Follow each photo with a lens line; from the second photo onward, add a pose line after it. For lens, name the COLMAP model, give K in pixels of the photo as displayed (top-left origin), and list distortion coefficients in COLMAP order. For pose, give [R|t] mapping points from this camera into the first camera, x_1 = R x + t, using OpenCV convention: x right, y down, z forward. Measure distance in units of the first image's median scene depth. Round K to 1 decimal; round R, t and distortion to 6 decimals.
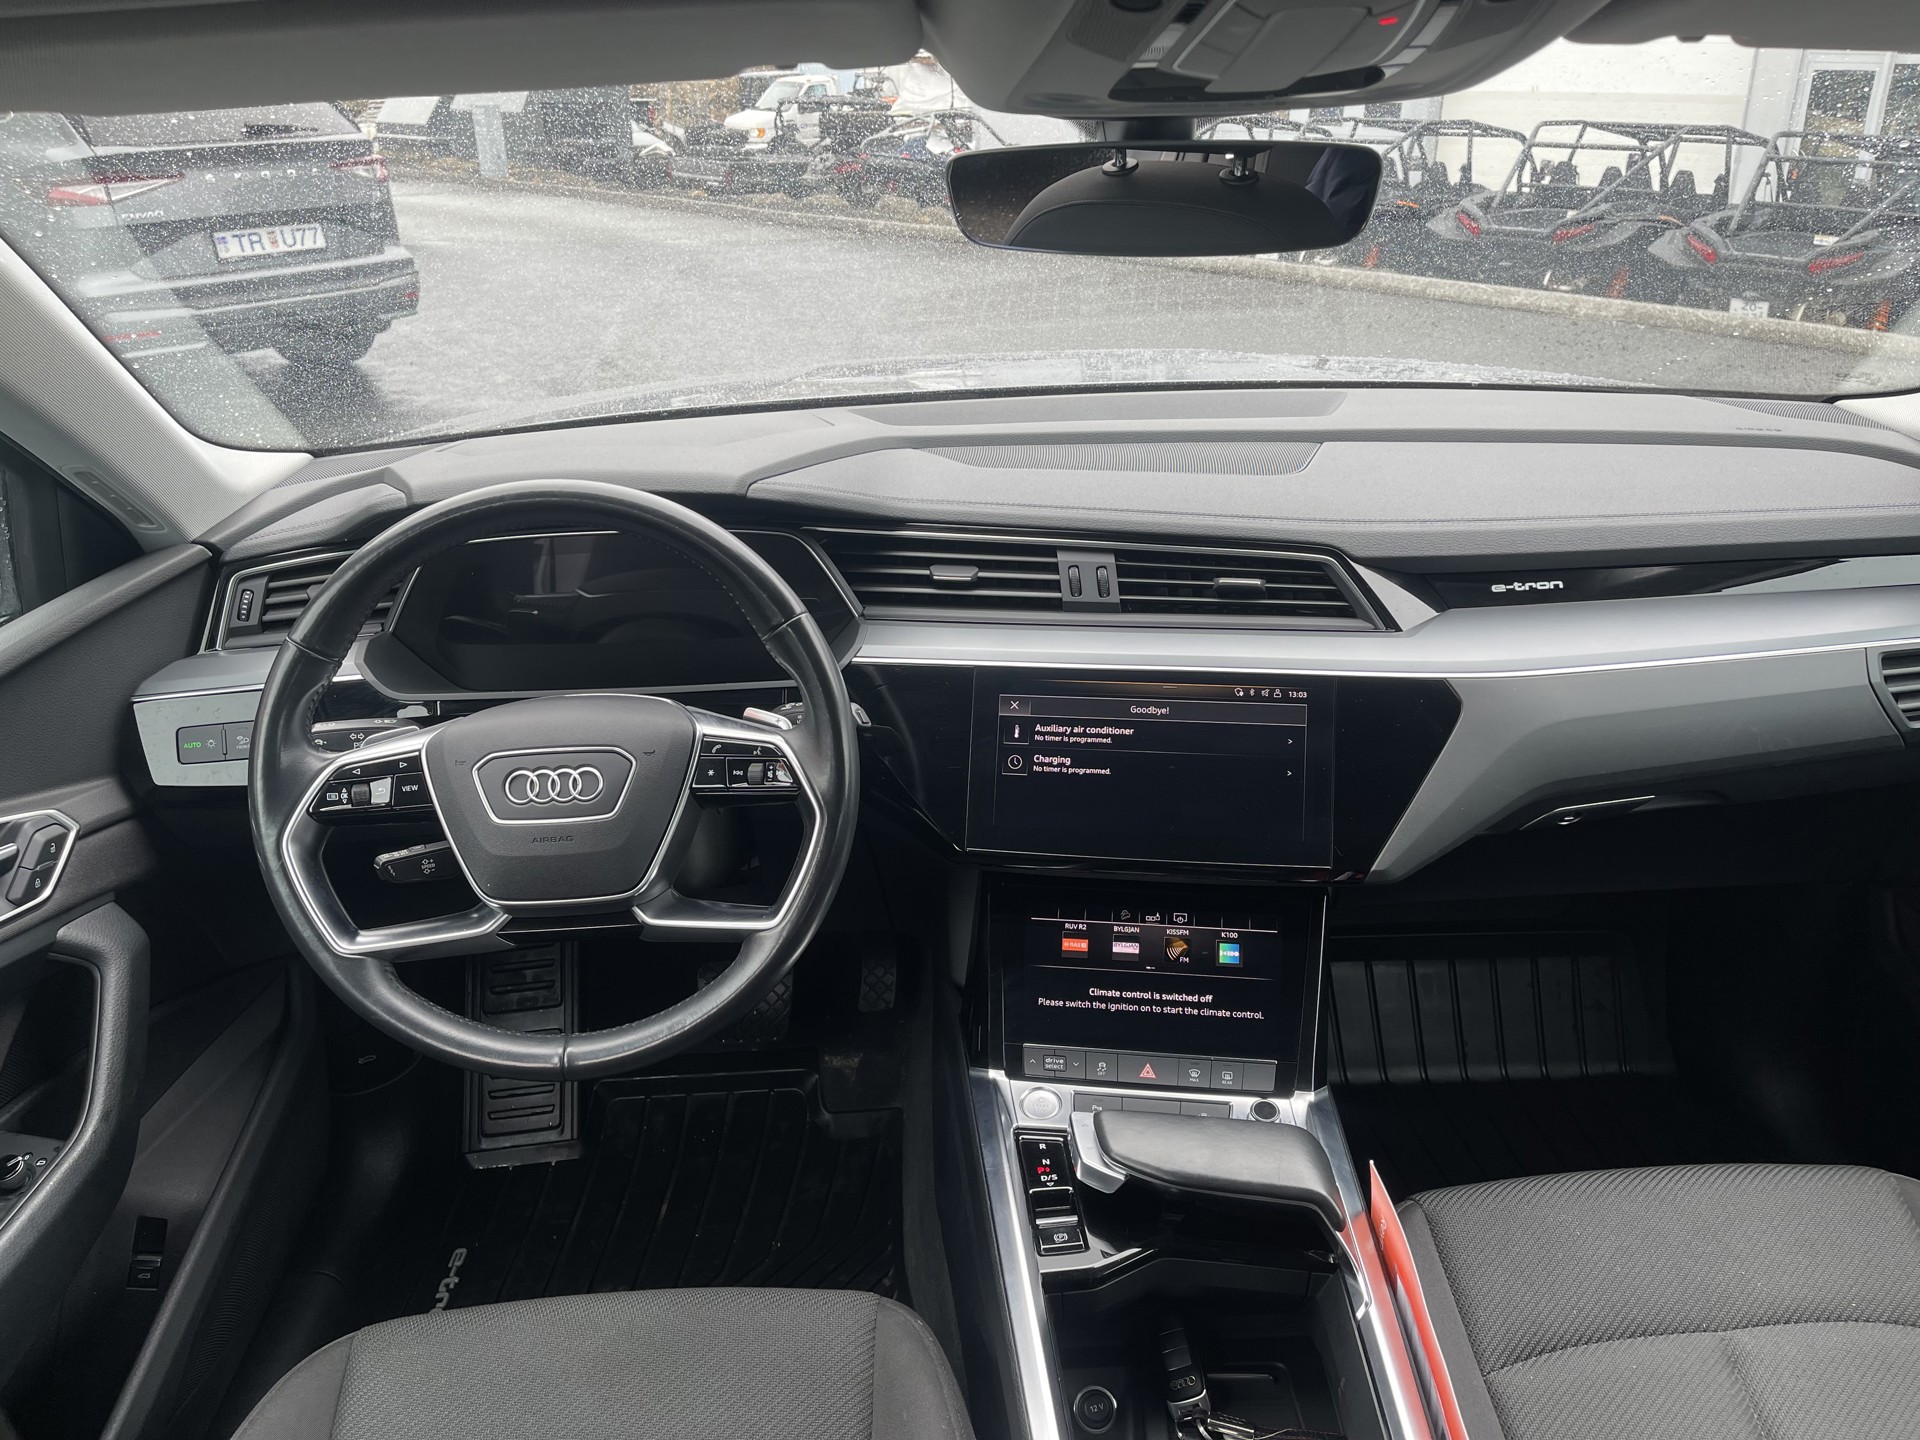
lens RADIAL K [[1435.3, 0, 960.0], [0, 1435.3, 720.0], [0, 0, 1]] dist [0.059509, -0.072578]
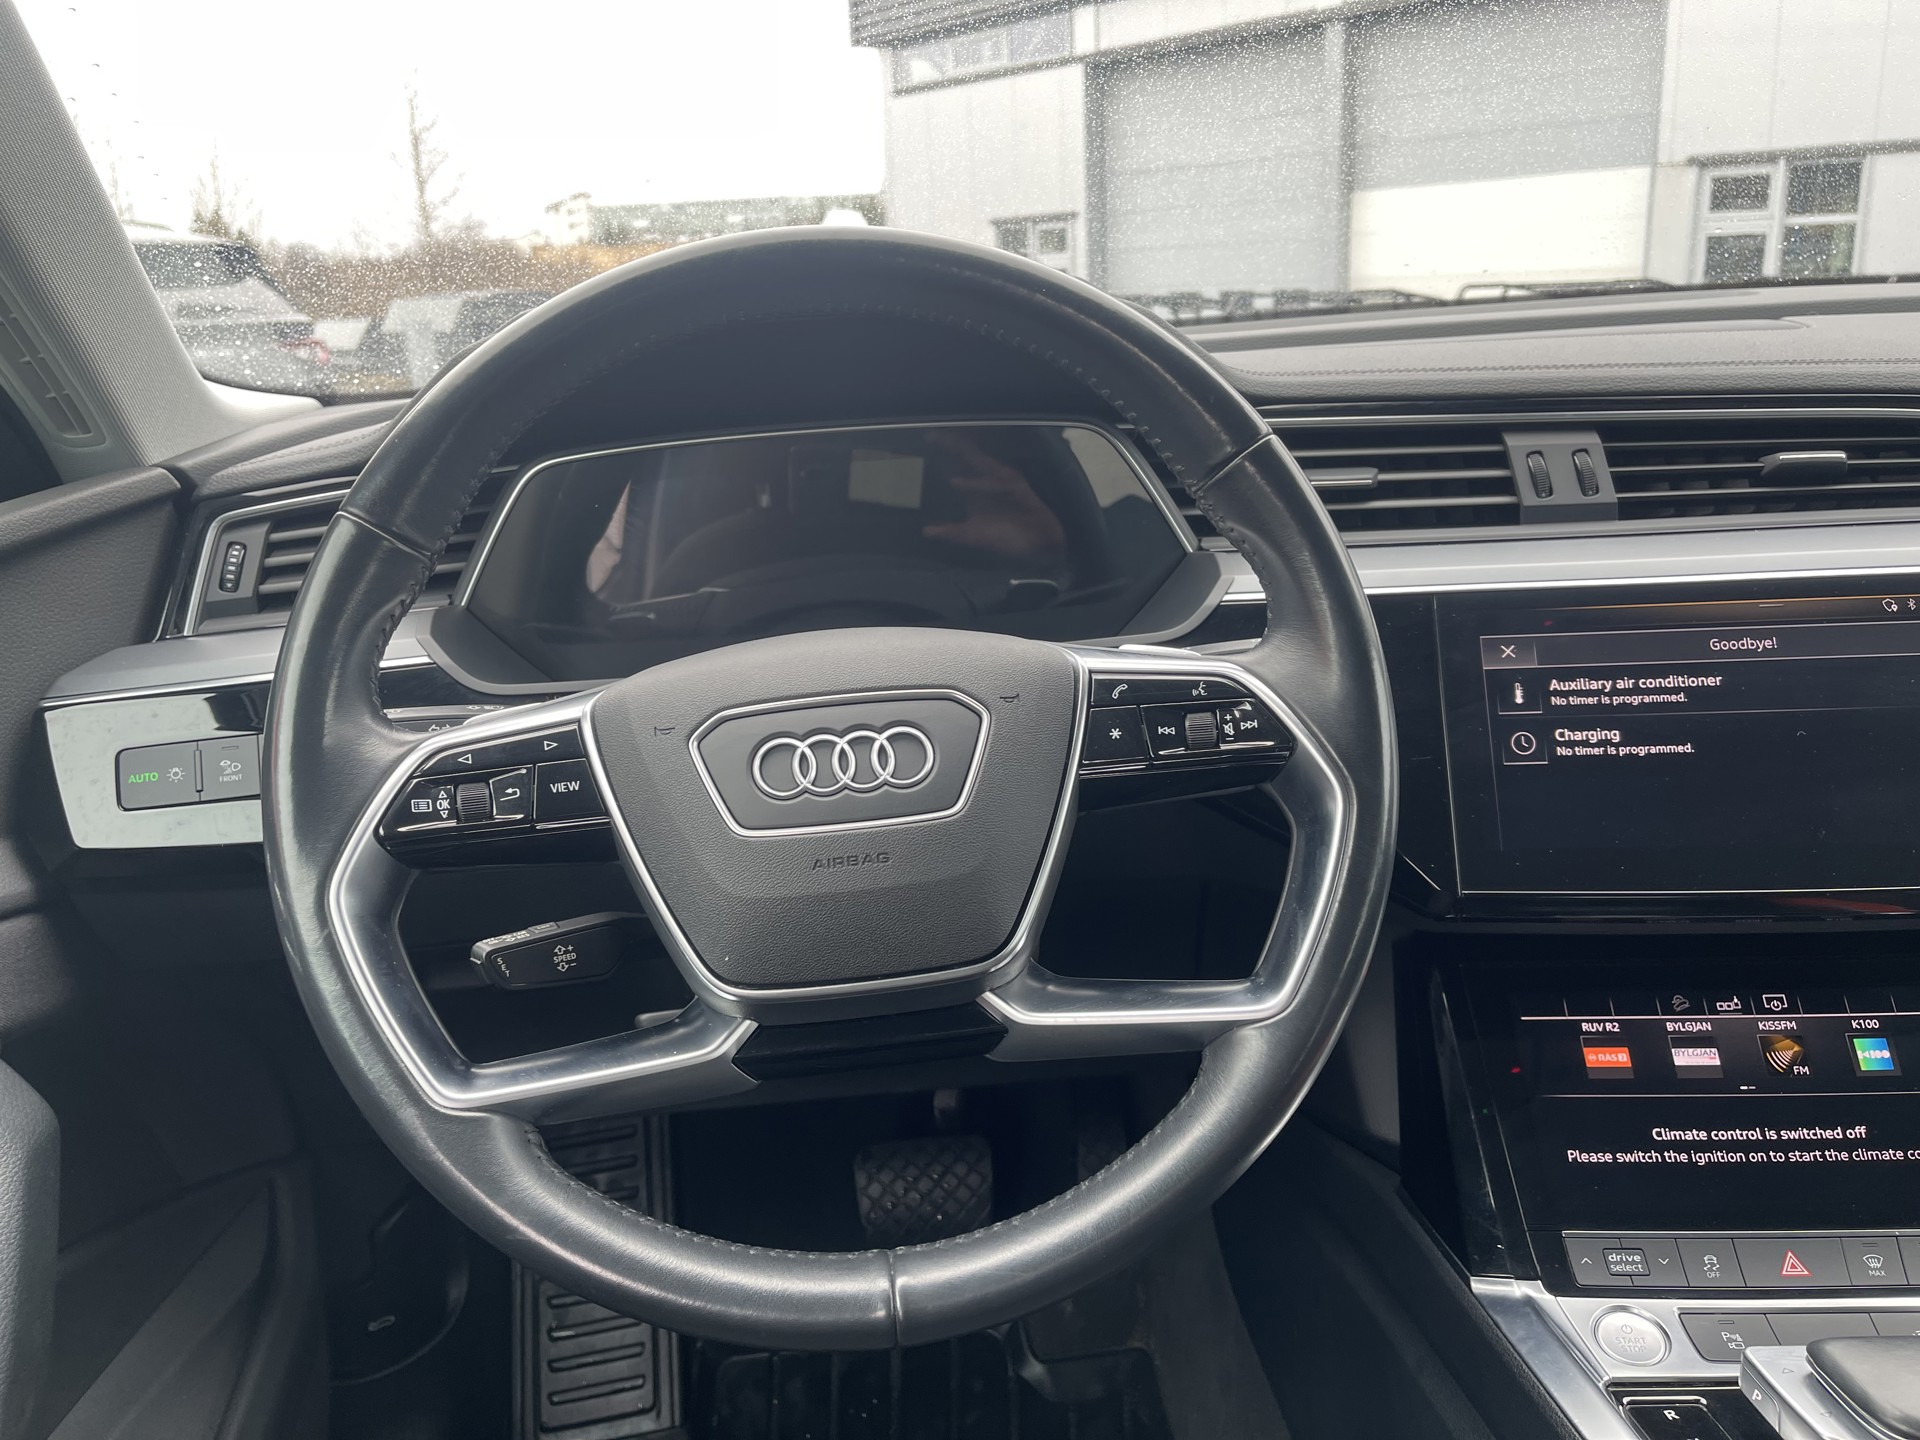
lens RADIAL K [[1430.9, 0, 929.9], [0, 1430.9, 707.7], [0, 0, 1]] dist [0.074368, -0.113728]
pose [[0.998315, -0.046815, 0.034276, -0.229295], [0.051304, 0.988158, -0.144608, 0.089201], [-0.027100, 0.146123, 0.988895, 0.406657]]
